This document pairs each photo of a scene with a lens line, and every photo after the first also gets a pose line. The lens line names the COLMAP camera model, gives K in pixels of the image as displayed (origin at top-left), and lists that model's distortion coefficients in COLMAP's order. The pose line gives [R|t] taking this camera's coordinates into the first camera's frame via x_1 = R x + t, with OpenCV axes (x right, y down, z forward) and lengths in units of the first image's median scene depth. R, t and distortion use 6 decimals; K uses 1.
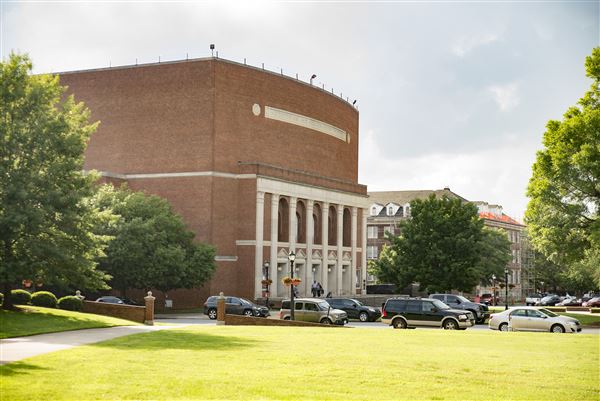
lens RADIAL K [[968.1, 0, 300.3], [0, 968.1, 200.6], [0, 0, 1]] dist [0.202902, 0.000000]
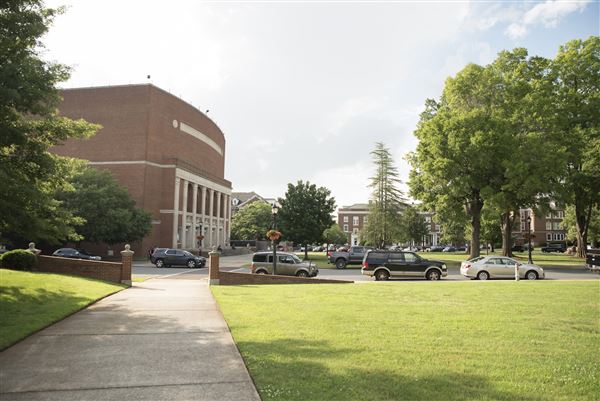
lens RADIAL K [[433.5, 0, 300.8], [0, 433.5, 198.7], [0, 0, 1]] dist [-0.098989, 0.092577]
pose [[0.949282, 0.028850, 0.313099, -0.068756], [-0.024717, 0.999547, -0.017162, 0.030533], [-0.313453, 0.008552, 0.949565, 0.324515]]
